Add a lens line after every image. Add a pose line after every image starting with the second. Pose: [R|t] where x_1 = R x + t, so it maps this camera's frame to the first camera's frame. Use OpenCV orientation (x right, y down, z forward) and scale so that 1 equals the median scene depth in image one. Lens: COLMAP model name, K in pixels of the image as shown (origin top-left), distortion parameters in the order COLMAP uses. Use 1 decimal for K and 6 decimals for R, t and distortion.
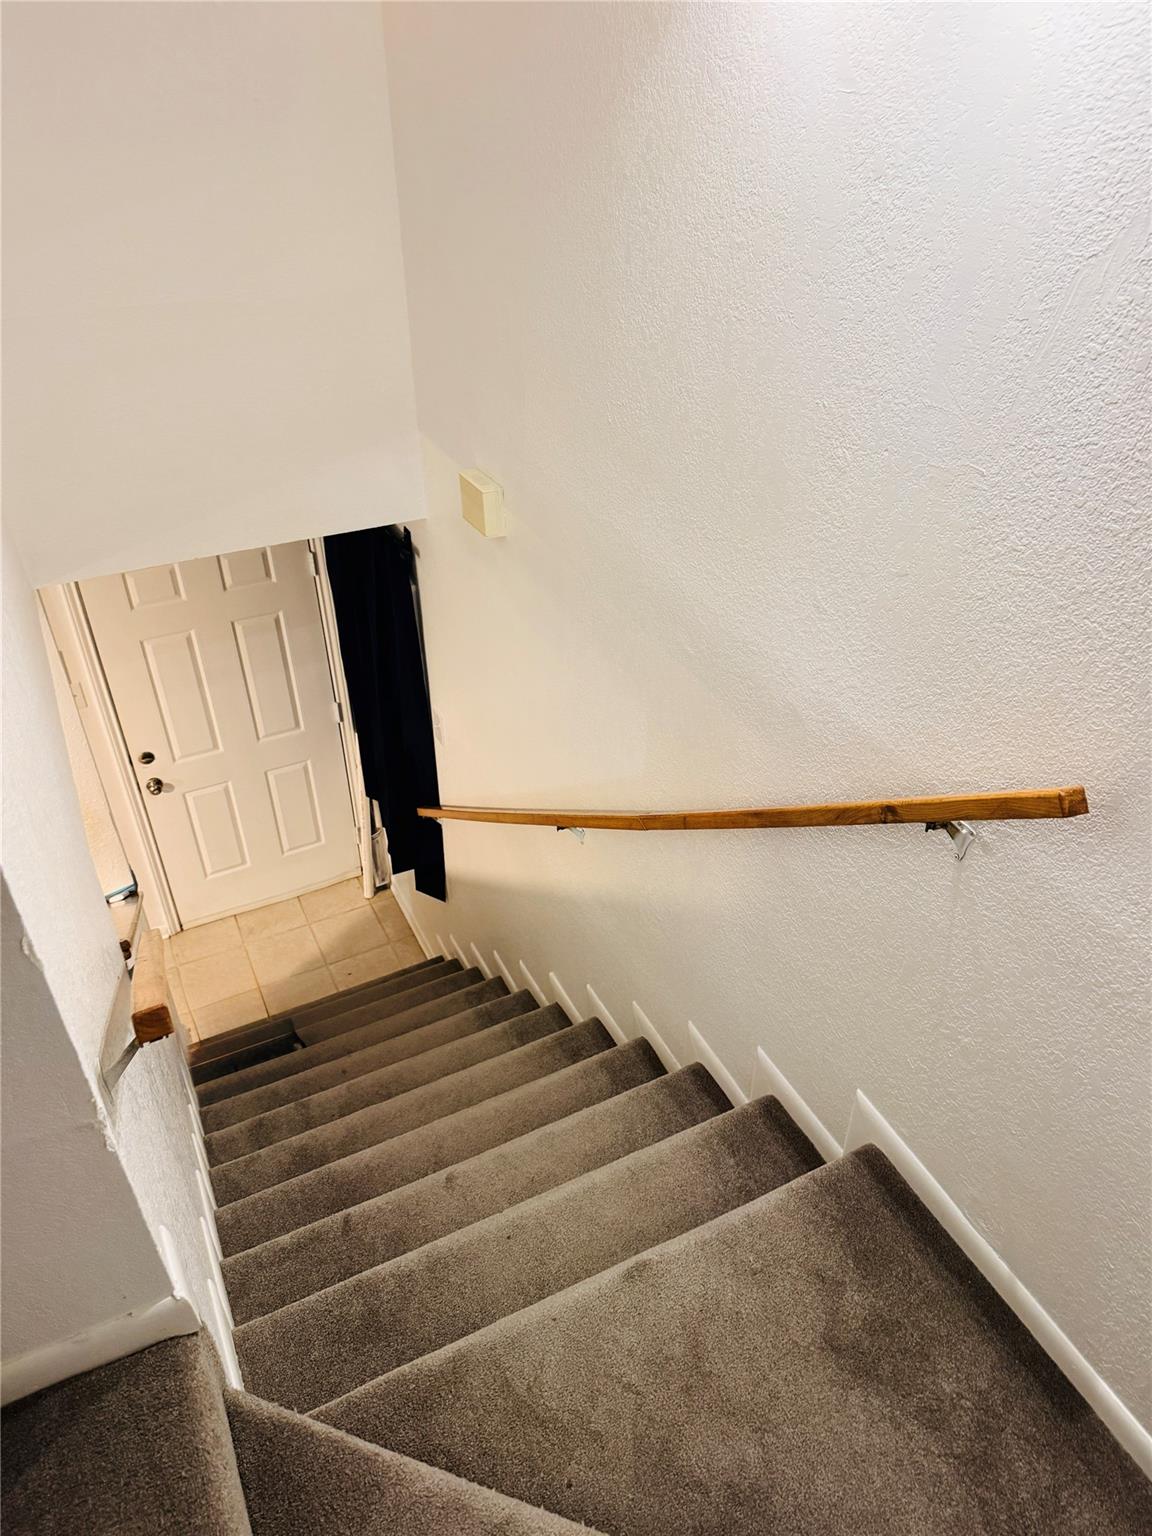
lens RADIAL K [[1086.7, 0, 576.0], [0, 1086.7, 768.0], [0, 0, 1]] dist [-0.000538, -0.001486]
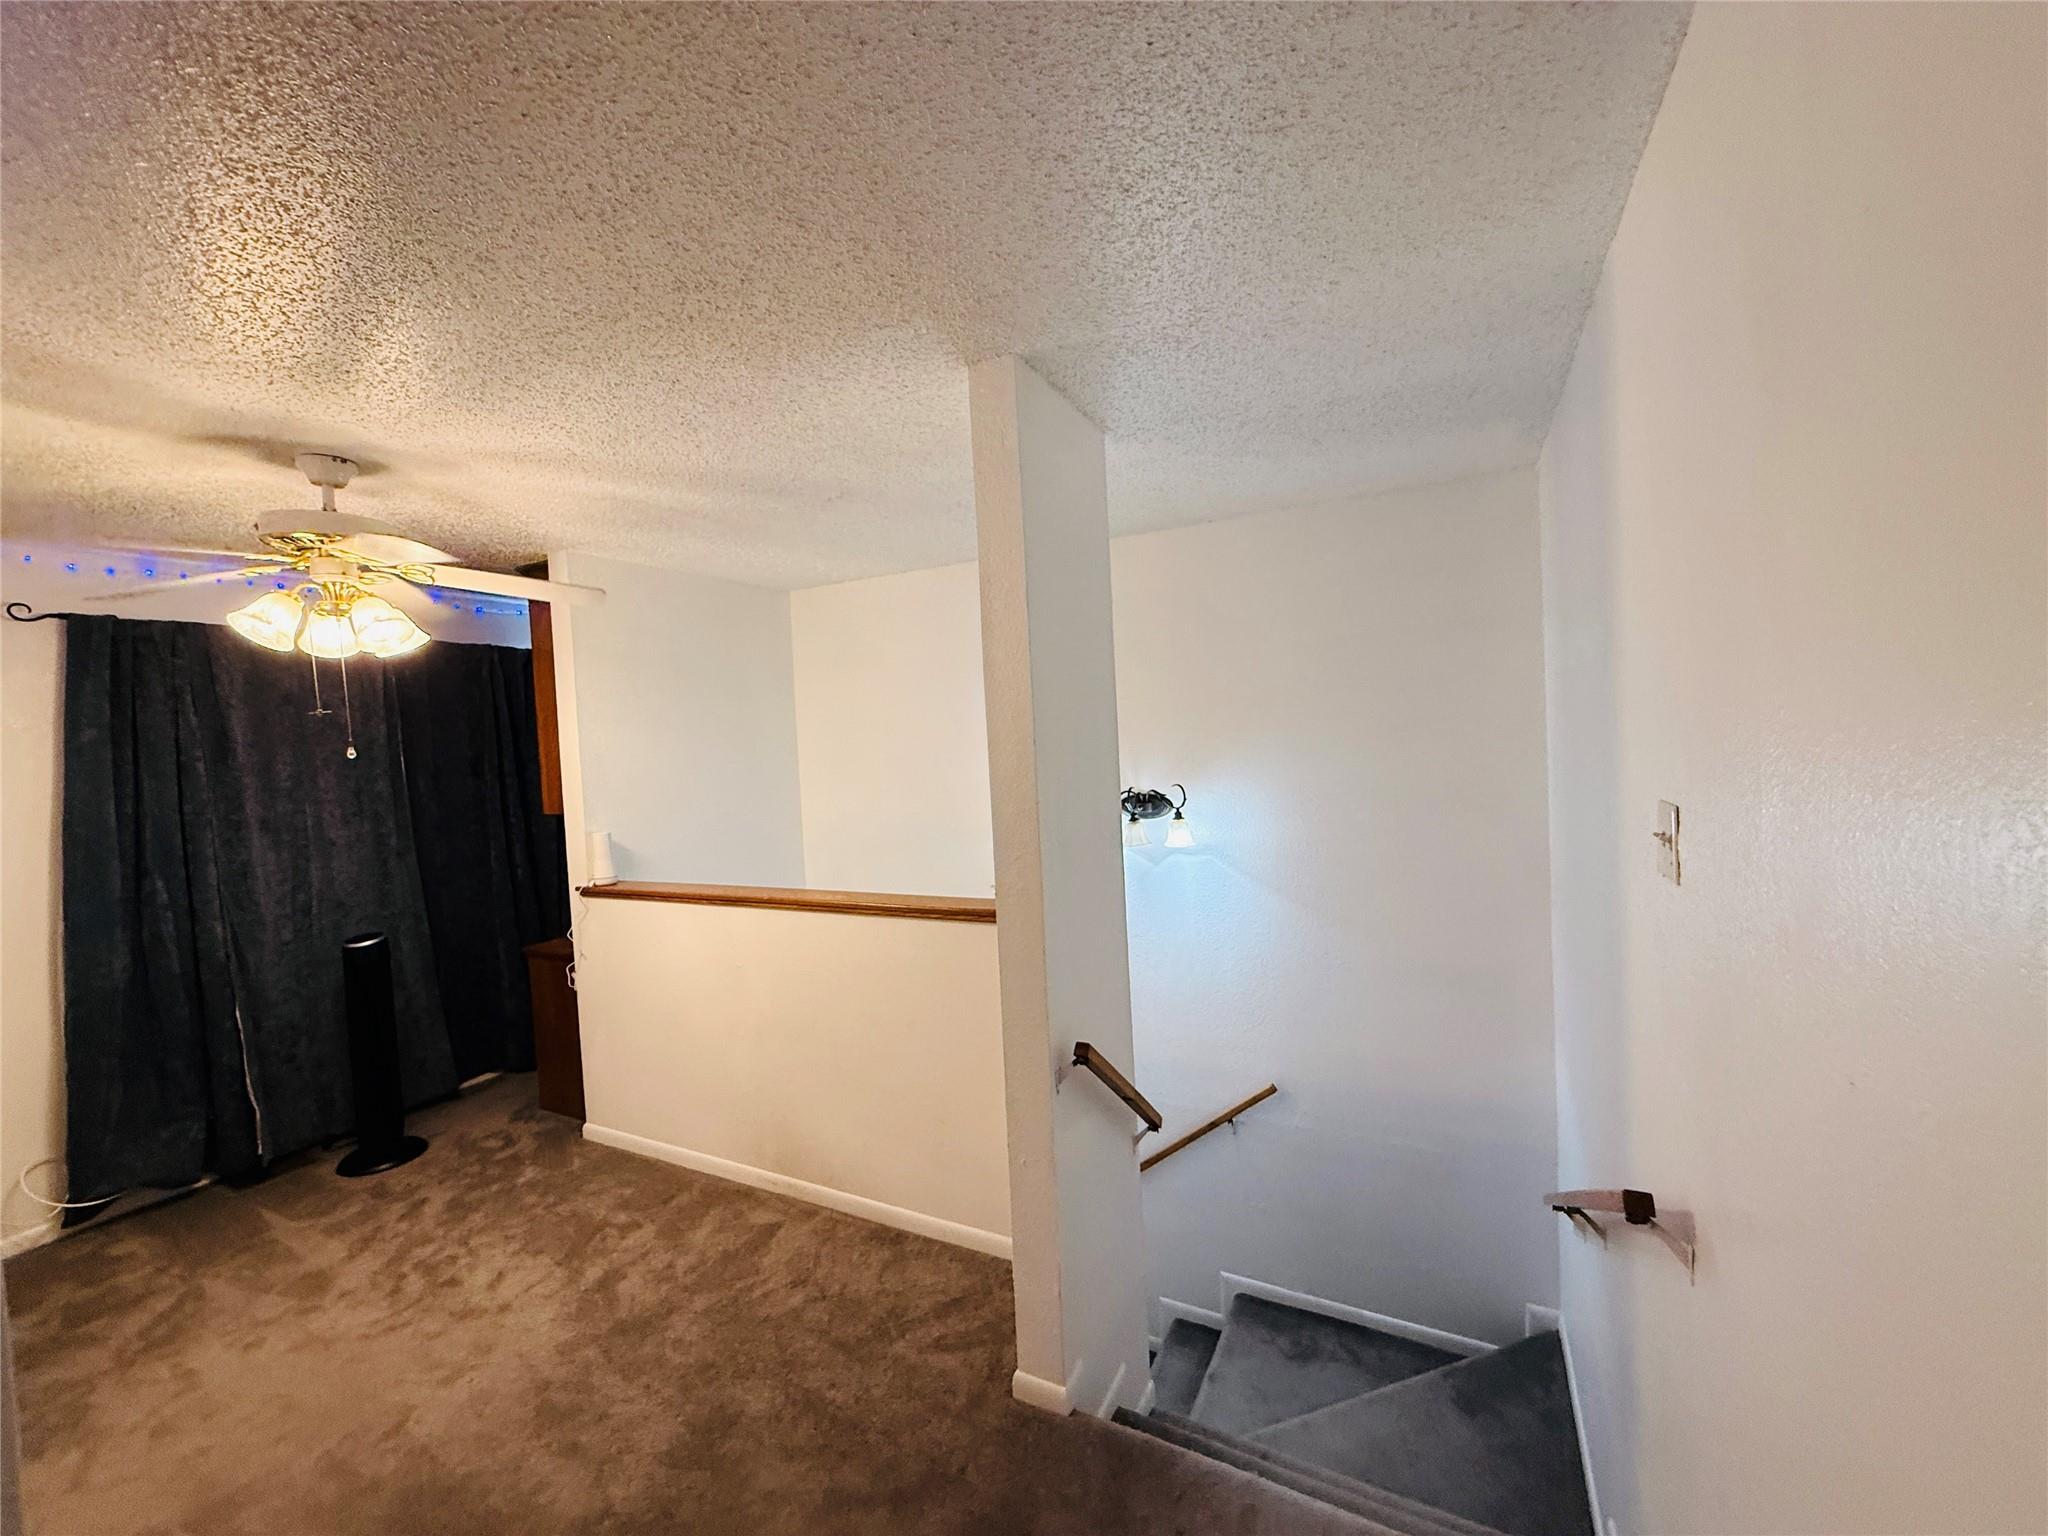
lens RADIAL K [[815.4, 0, 1016.5], [0, 815.4, 768.5], [0, 0, 1]] dist [-0.000162, -0.000221]
pose [[0.811700, -0.057664, 0.581221, -1.405683], [0.382900, 0.803983, -0.454971, 0.067945], [-0.441056, 0.591849, 0.674673, -0.849235]]
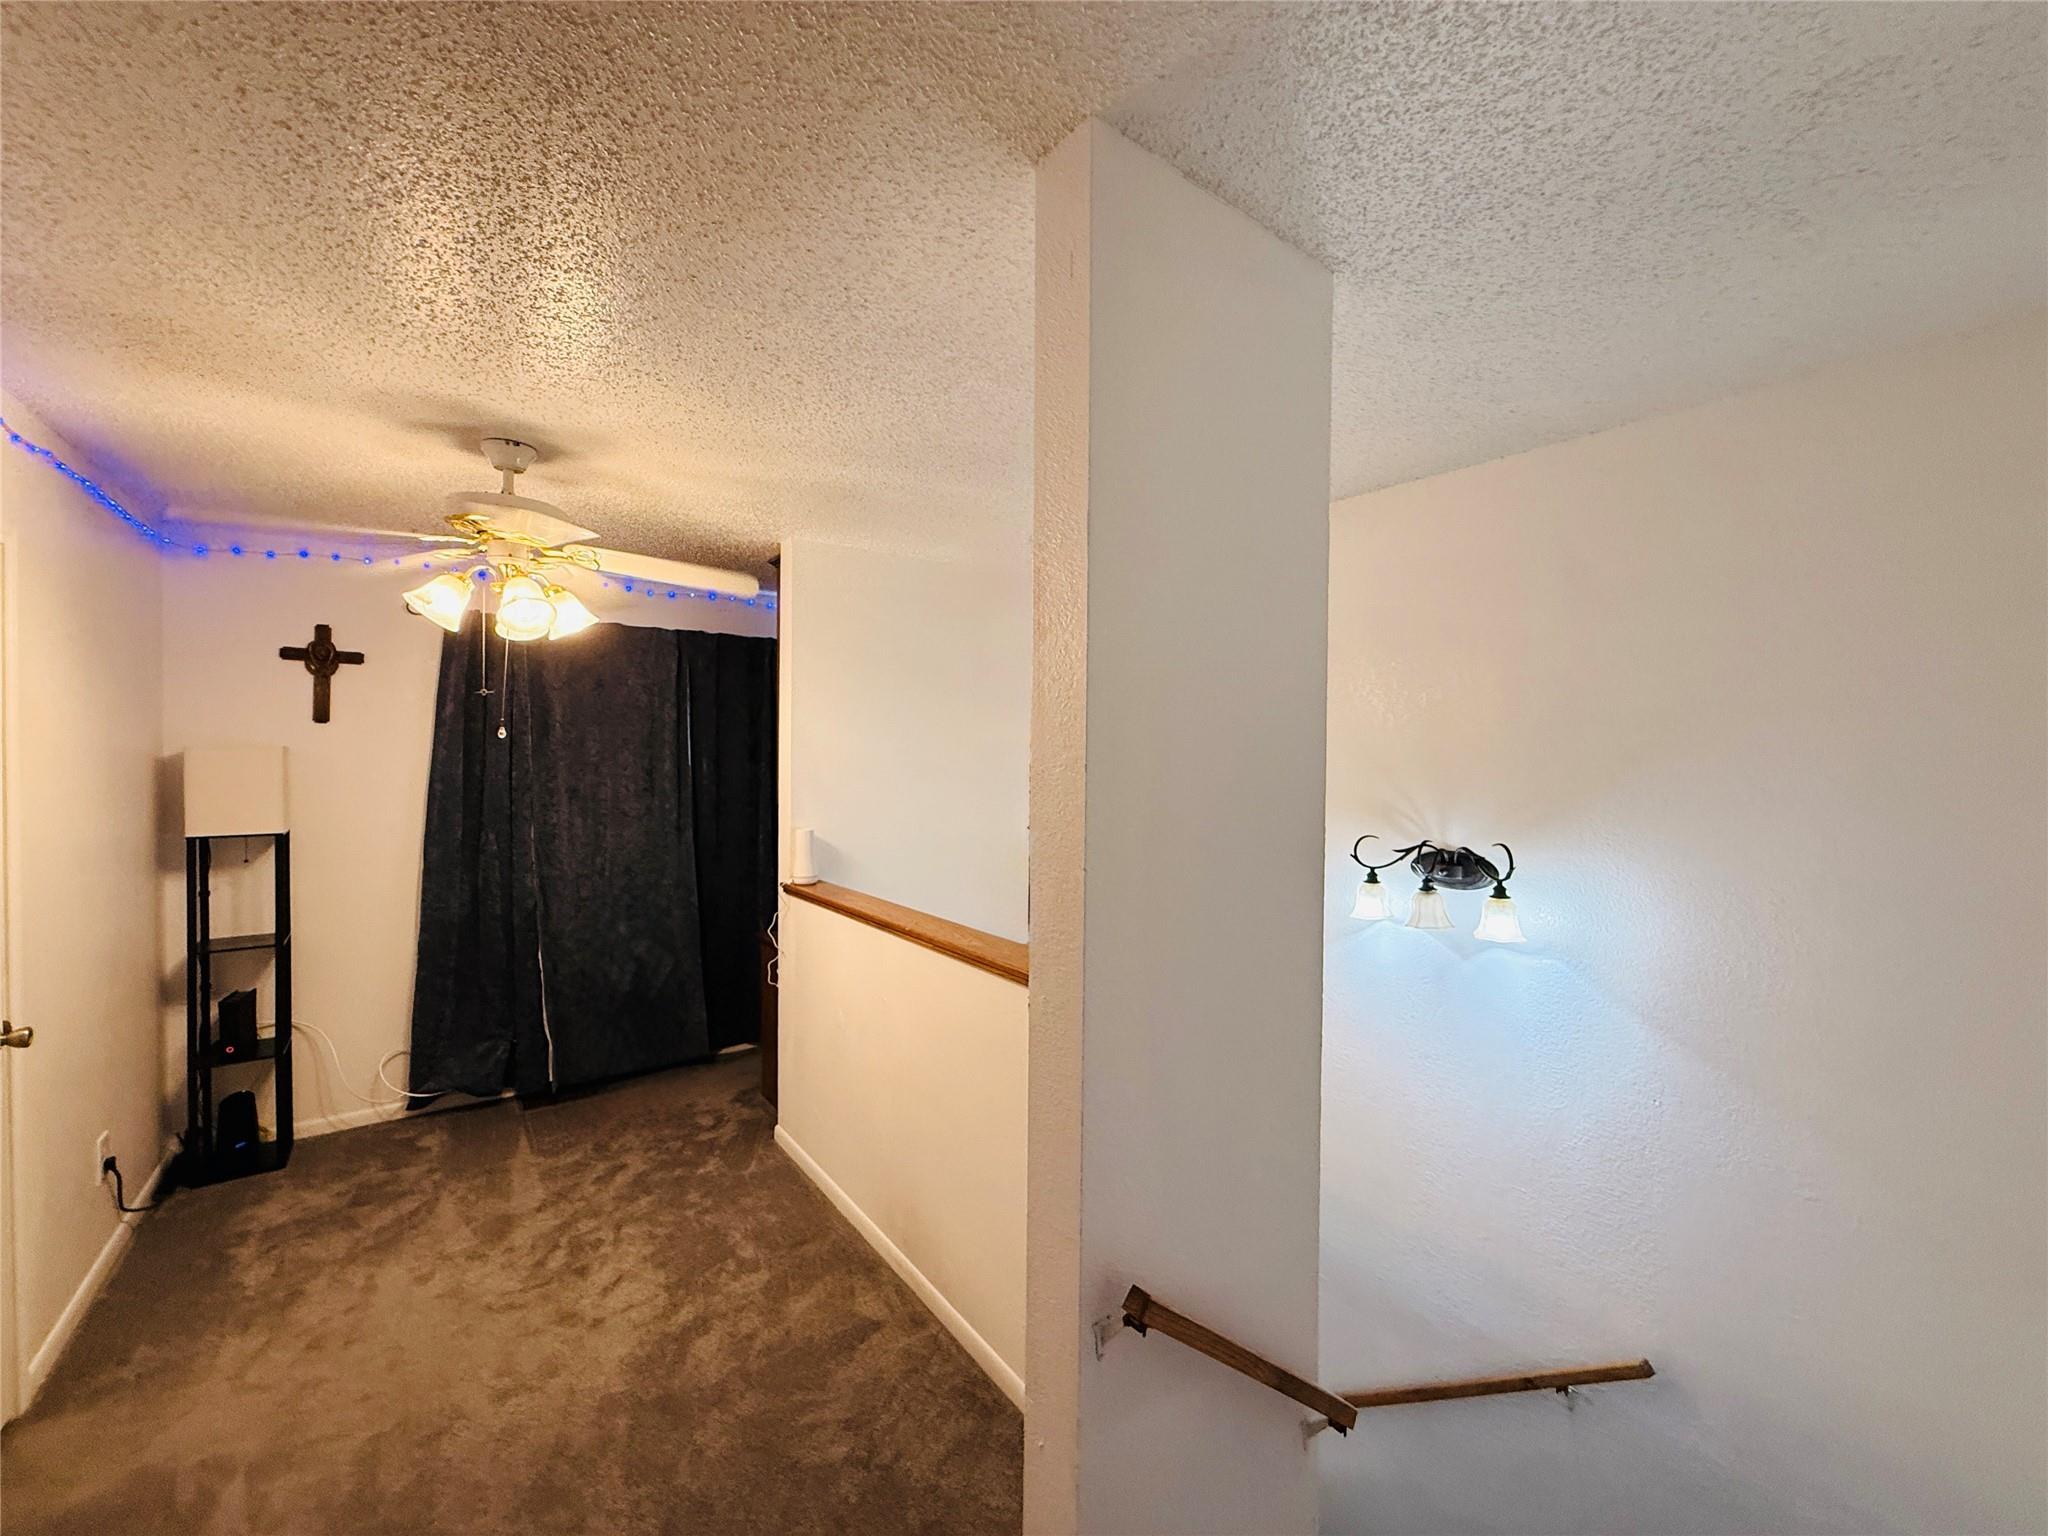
lens RADIAL K [[815.4, 0, 1016.5], [0, 815.4, 768.5], [0, 0, 1]] dist [-0.000162, -0.000221]
pose [[0.985928, 0.010776, 0.166825, -0.847853], [0.087697, 0.816248, -0.571006, -0.101632], [-0.142323, 0.577601, 0.803817, -0.630967]]
